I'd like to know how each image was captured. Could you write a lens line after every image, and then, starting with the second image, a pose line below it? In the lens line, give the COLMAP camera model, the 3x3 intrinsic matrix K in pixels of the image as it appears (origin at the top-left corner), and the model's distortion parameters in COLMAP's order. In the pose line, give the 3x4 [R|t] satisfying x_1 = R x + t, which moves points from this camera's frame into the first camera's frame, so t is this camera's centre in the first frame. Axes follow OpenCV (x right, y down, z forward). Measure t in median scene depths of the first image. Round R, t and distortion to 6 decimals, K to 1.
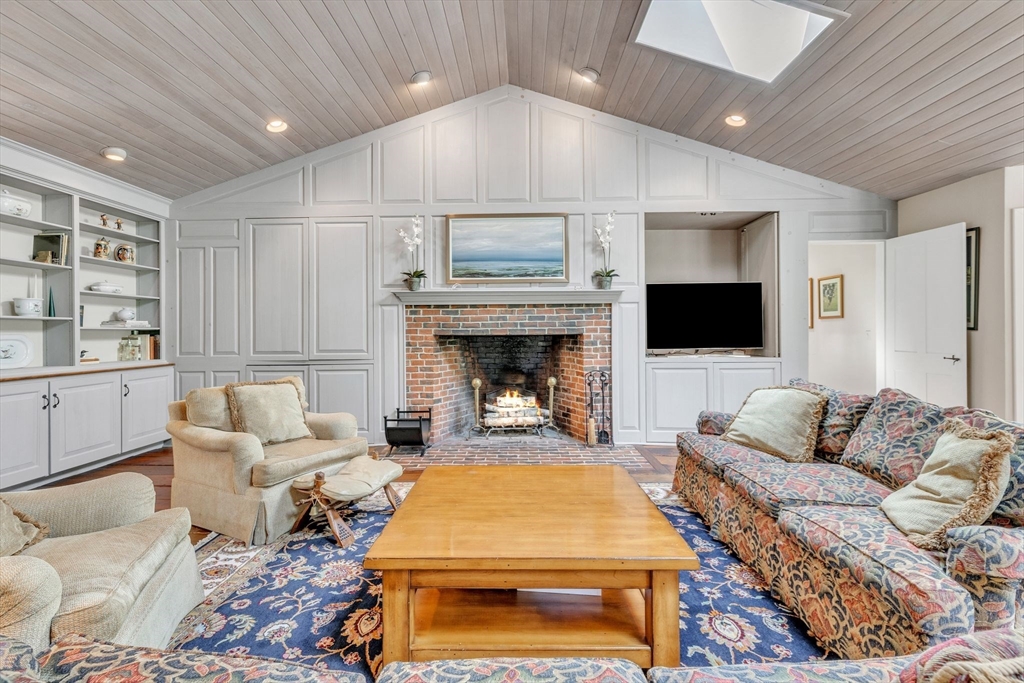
lens RADIAL K [[465.4, 0, 510.8], [0, 465.4, 329.7], [0, 0, 1]] dist [0.003916, -0.000120]
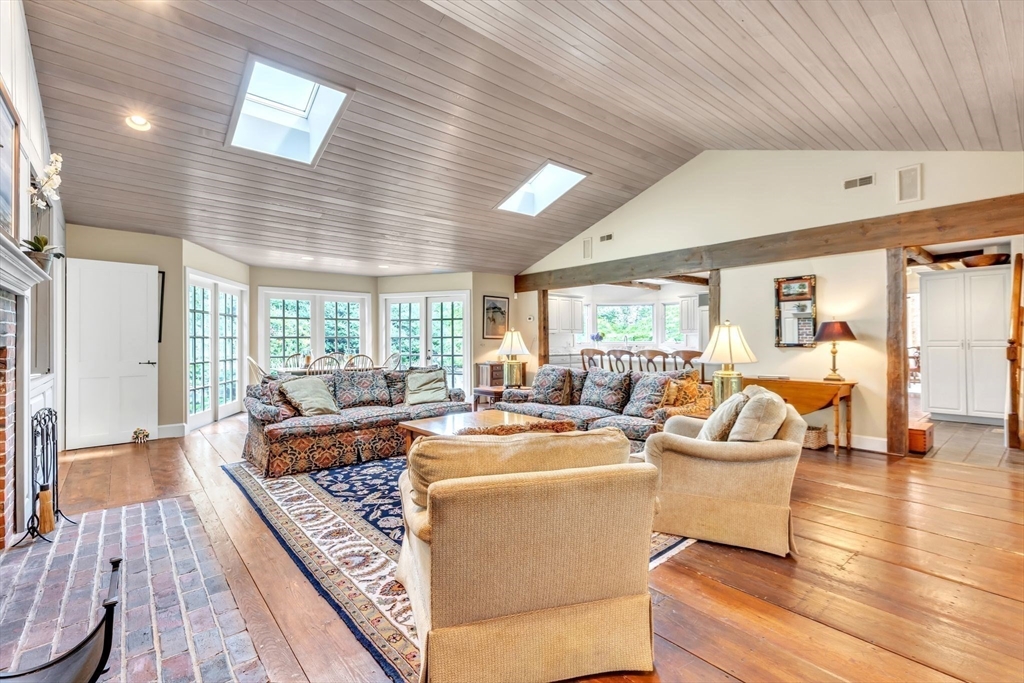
lens RADIAL K [[465.4, 0, 509.6], [0, 465.4, 340.8], [0, 0, 1]] dist [0.003916, -0.000120]
pose [[-0.658980, 0.005378, 0.752142, -0.646662], [0.000308, 0.999976, -0.006880, 0.005281], [-0.752161, -0.004302, -0.658966, 0.921252]]
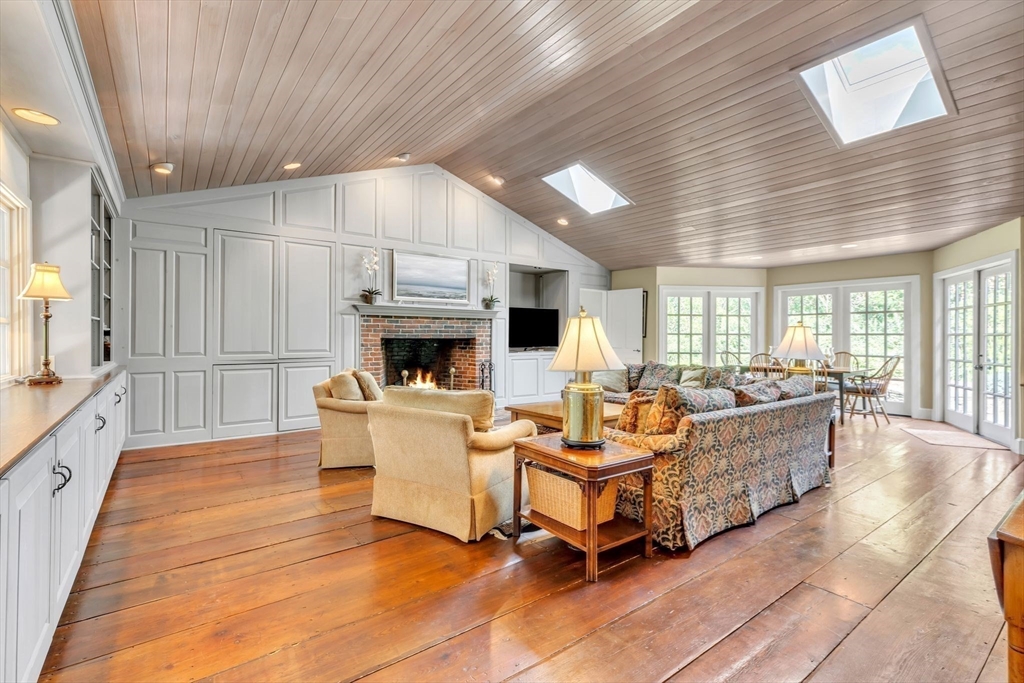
lens RADIAL K [[465.4, 0, 503.5], [0, 465.4, 334.8], [0, 0, 1]] dist [0.003916, -0.000120]
pose [[0.791351, 0.011303, 0.611257, -0.708100], [-0.012304, 0.999921, -0.002561, 0.000883], [-0.611238, -0.005494, 0.791428, -0.265002]]
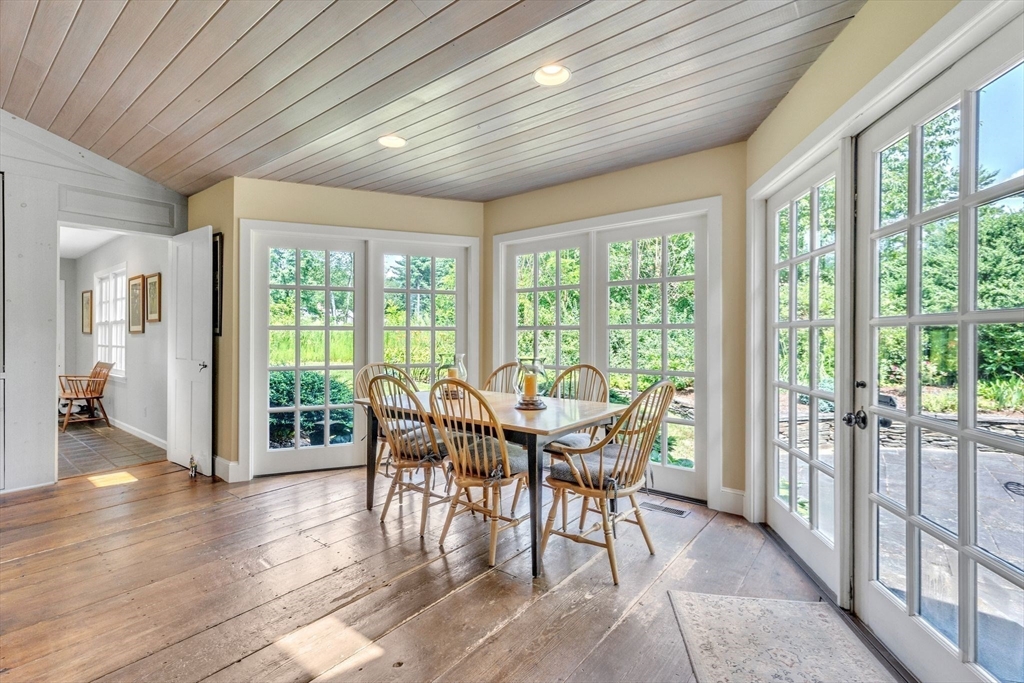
lens RADIAL K [[465.4, 0, 505.5], [0, 465.4, 337.0], [0, 0, 1]] dist [0.003916, -0.000120]
pose [[0.609414, -0.000586, 0.792852, 0.467426], [-0.006363, 0.999964, 0.005630, -0.005102], [-0.792827, -0.008476, 0.609388, -0.070793]]
